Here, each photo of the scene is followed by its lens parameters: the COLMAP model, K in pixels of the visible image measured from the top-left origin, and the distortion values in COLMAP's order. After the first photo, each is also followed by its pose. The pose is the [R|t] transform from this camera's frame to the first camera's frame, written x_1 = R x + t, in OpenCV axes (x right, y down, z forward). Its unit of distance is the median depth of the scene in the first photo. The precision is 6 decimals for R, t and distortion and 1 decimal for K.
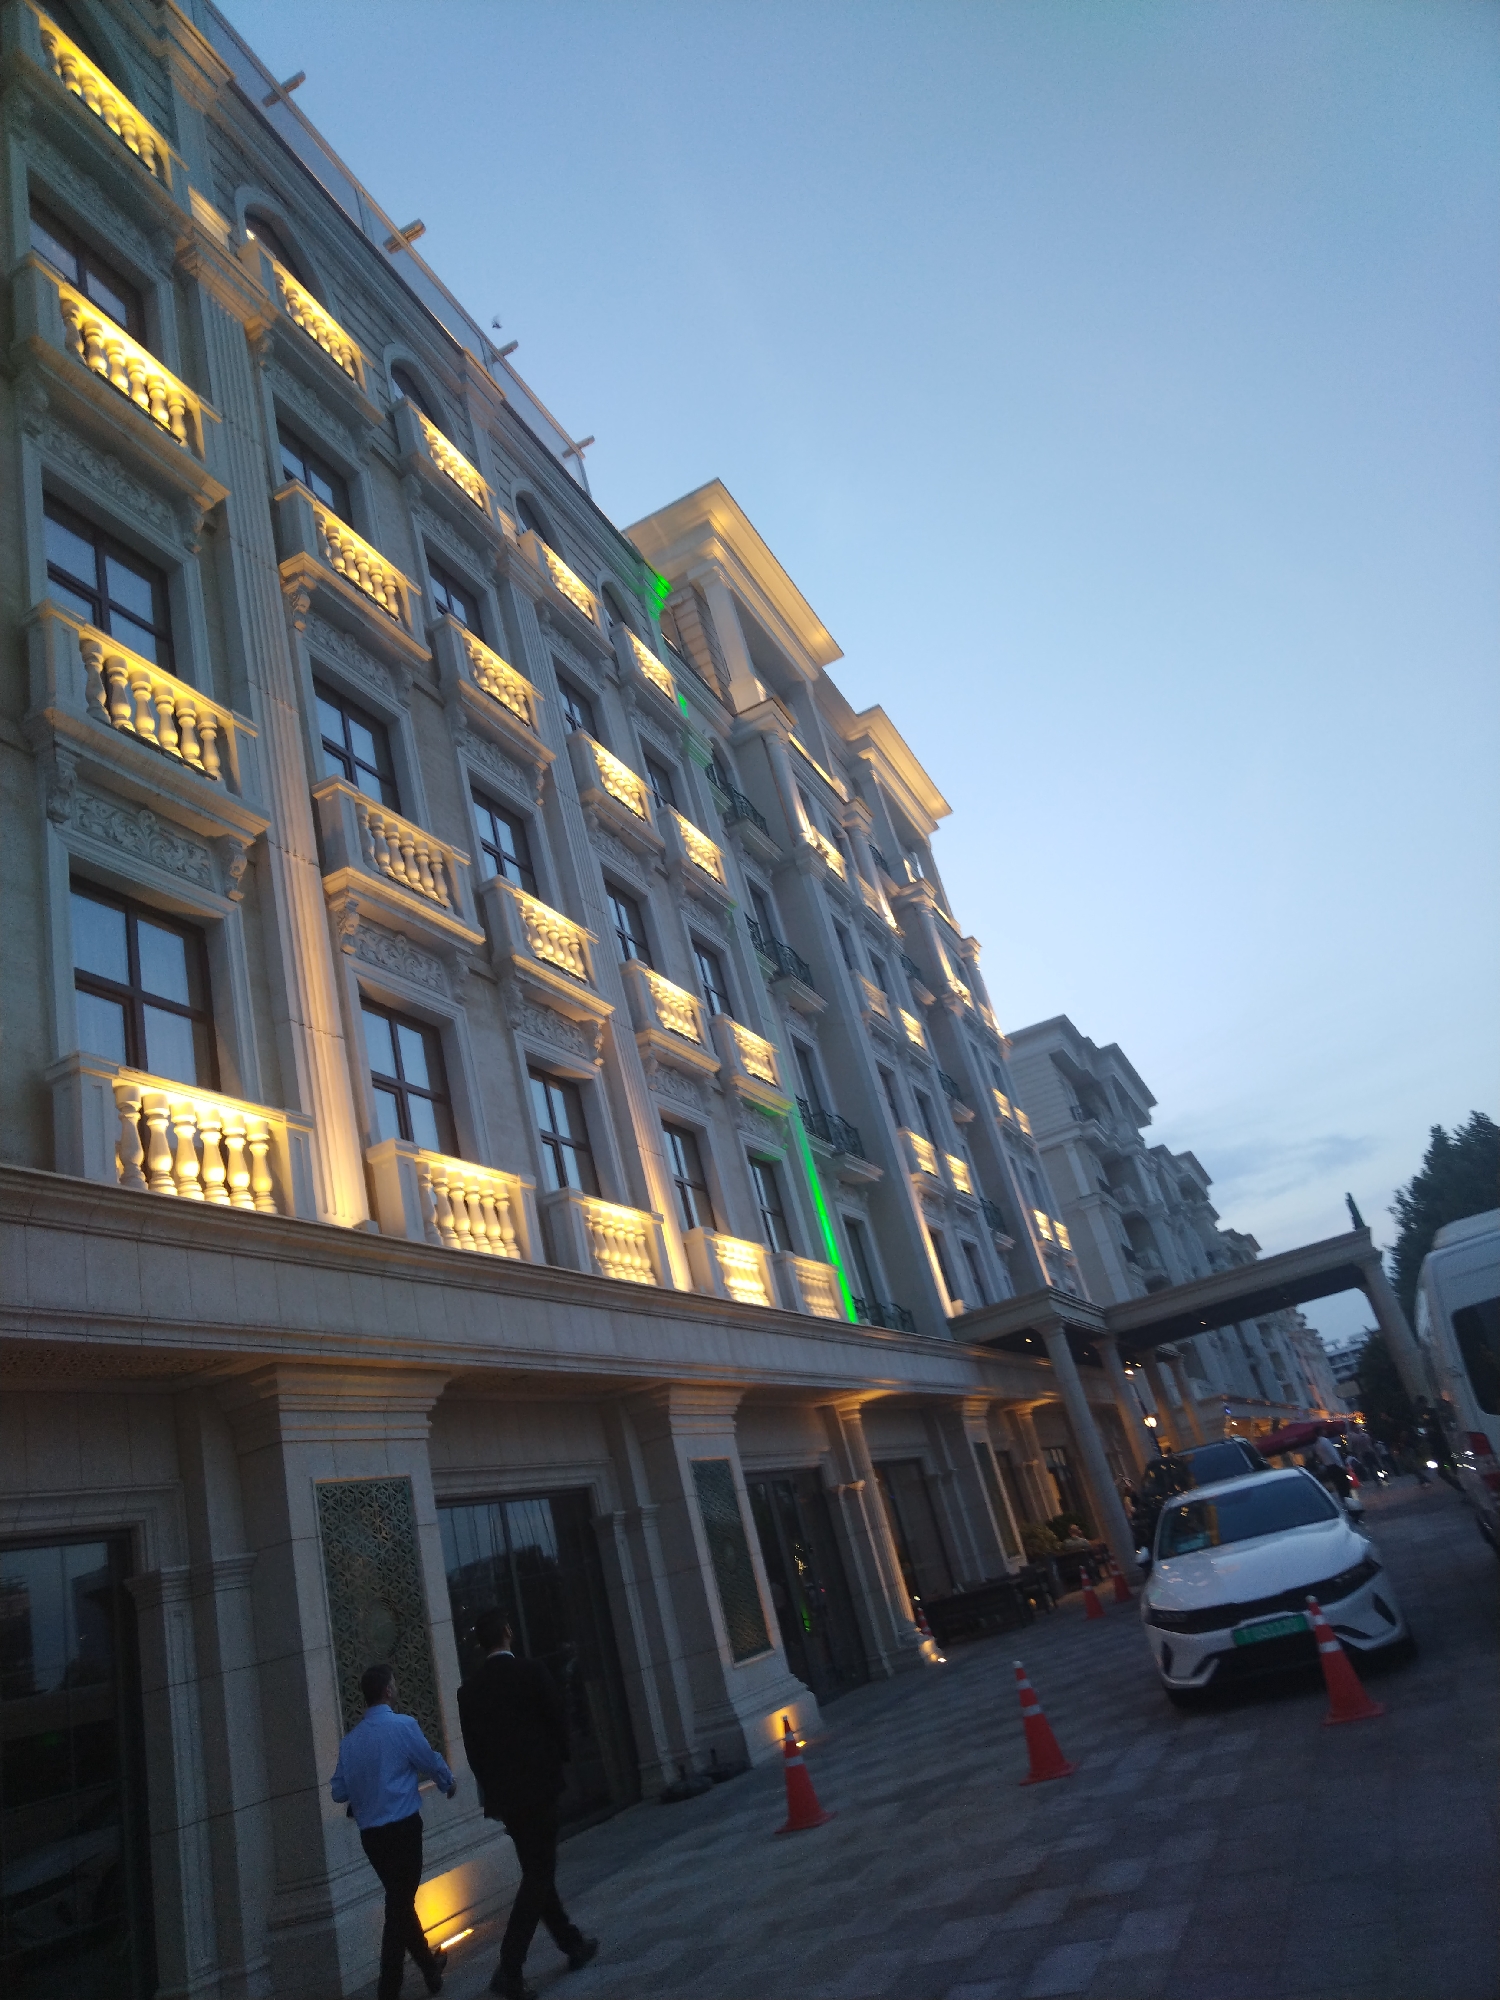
lens RADIAL K [[1342.0, 0, 750.0], [0, 1342.0, 1000.0], [0, 0, 1]] dist [-0.001273, -0.000369]
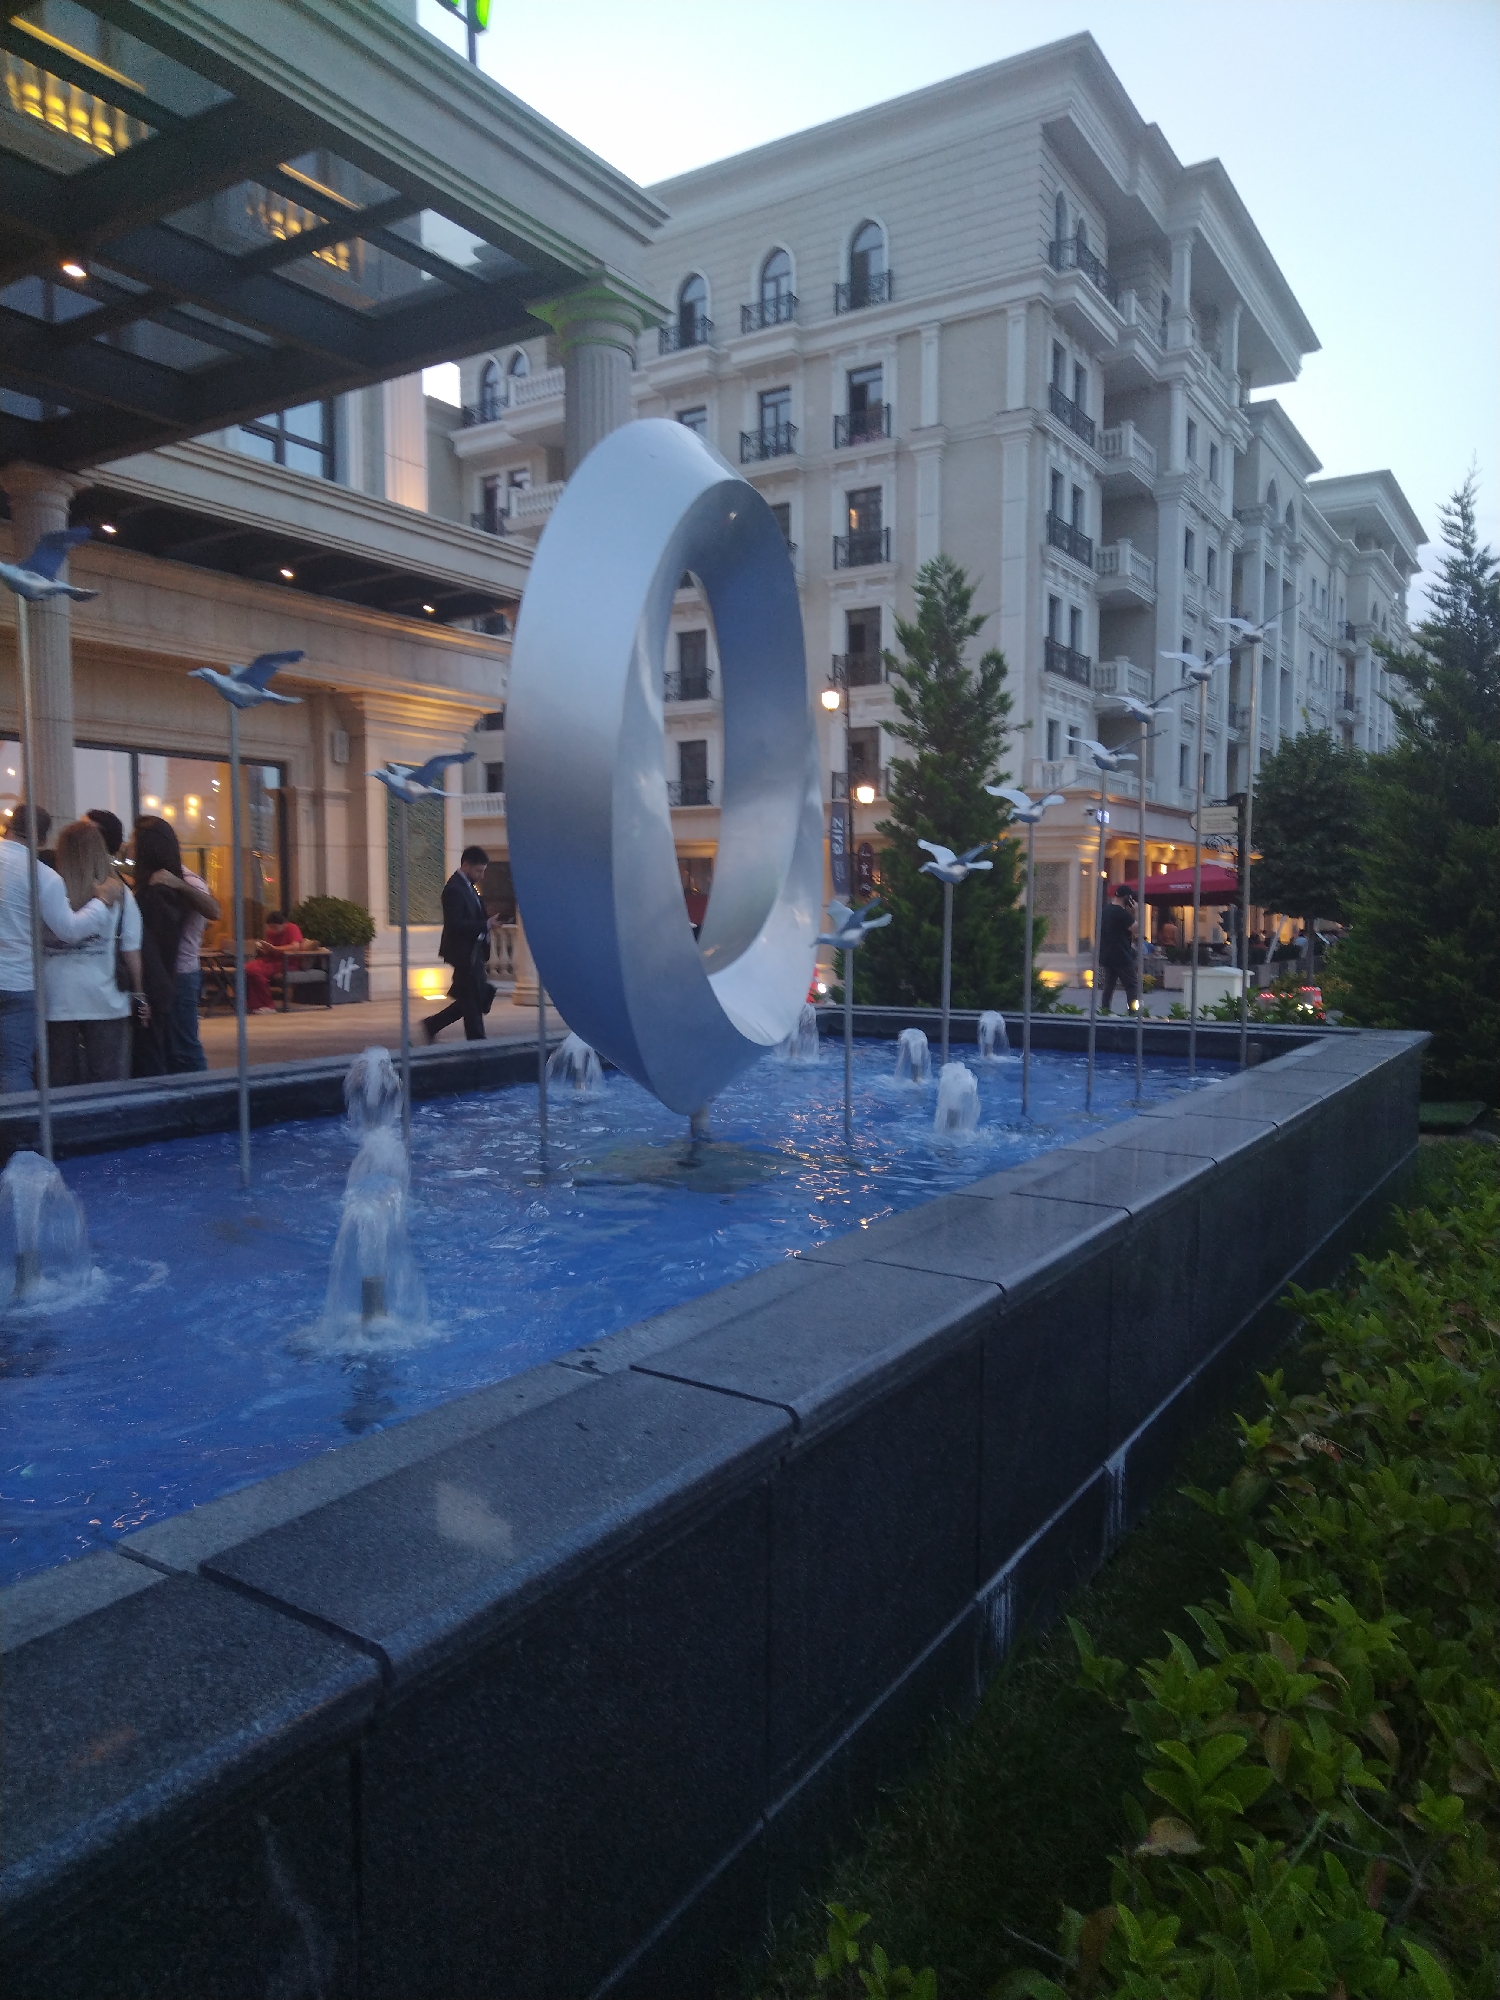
lens RADIAL K [[1342.0, 0, 750.0], [0, 1342.0, 1000.0], [0, 0, 1]] dist [-0.001273, -0.000369]
pose [[0.965210, 0.226975, -0.129816, 0.244911], [-0.140207, 0.868330, 0.475757, 0.098059], [0.220708, -0.441005, 0.869944, 0.355541]]
